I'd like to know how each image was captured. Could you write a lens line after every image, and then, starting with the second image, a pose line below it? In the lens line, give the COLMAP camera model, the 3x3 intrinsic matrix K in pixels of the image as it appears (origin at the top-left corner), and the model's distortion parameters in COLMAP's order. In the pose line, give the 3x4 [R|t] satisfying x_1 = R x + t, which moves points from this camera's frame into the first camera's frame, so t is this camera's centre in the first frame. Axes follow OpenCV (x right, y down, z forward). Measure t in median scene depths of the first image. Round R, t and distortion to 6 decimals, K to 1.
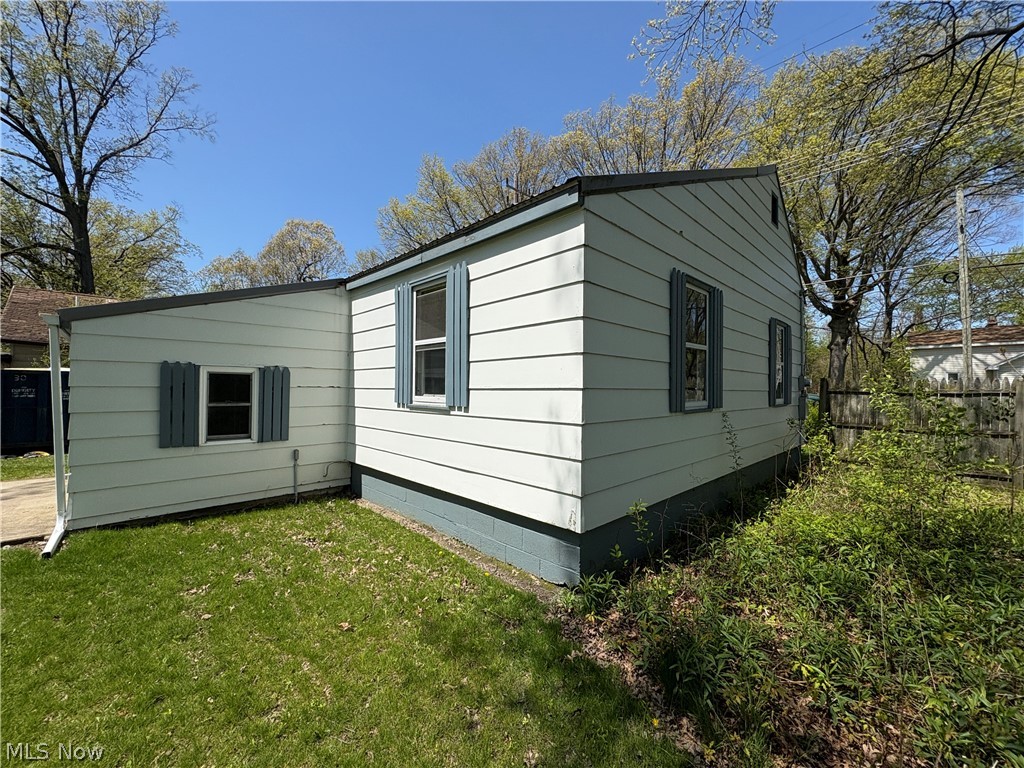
lens RADIAL K [[408.7, 0, 513.0], [0, 408.7, 382.3], [0, 0, 1]] dist [0.002556, -0.000237]
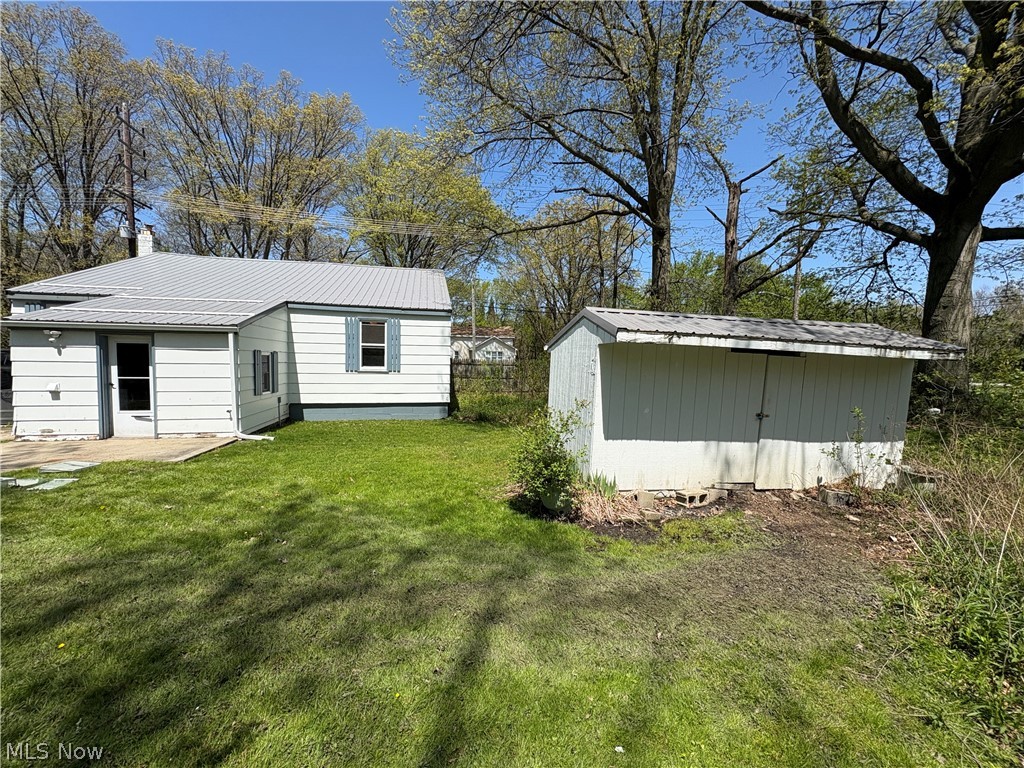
lens RADIAL K [[408.7, 0, 511.8], [0, 408.7, 387.2], [0, 0, 1]] dist [0.002556, -0.000237]
pose [[0.543097, -0.056098, 0.837794, -1.885138], [-0.031751, 0.995680, 0.087253, -0.088944], [-0.839069, -0.073988, 0.538970, -1.067506]]
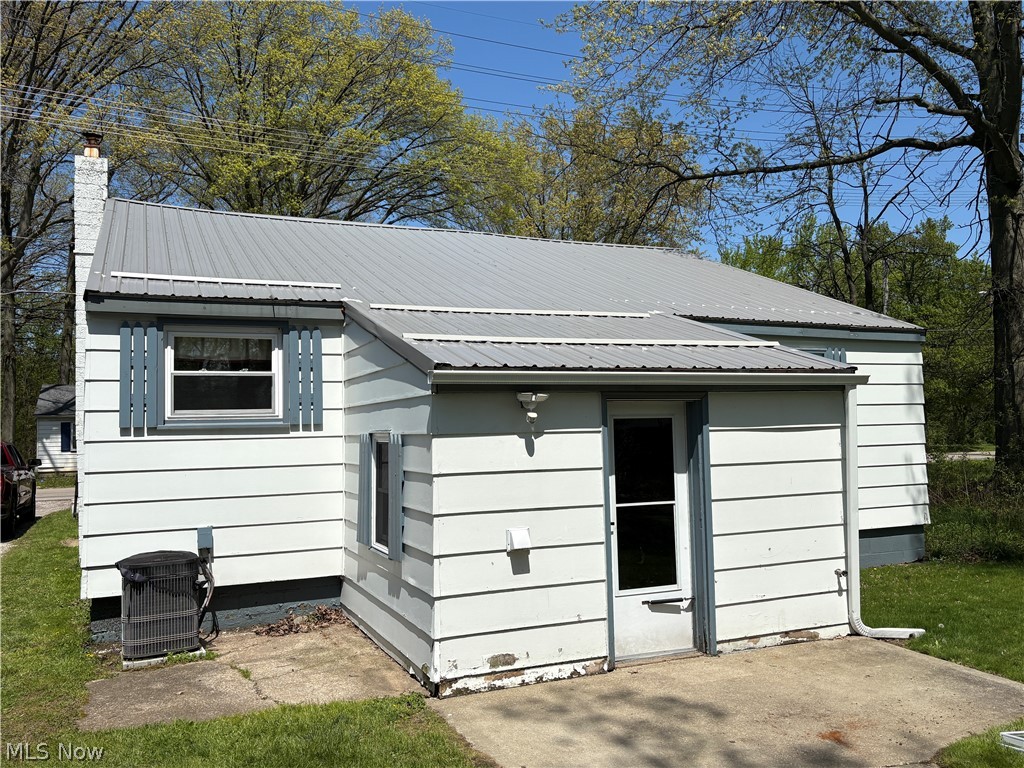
lens RADIAL K [[844.1, 0, 511.7], [0, 844.1, 384.7], [0, 0, 1]] dist [0.016010, 0.004633]
pose [[0.351048, 0.033781, 0.935748, -2.744534], [0.000439, 0.999343, -0.036241, -0.076734], [-0.936357, 0.013133, 0.350803, 0.959405]]
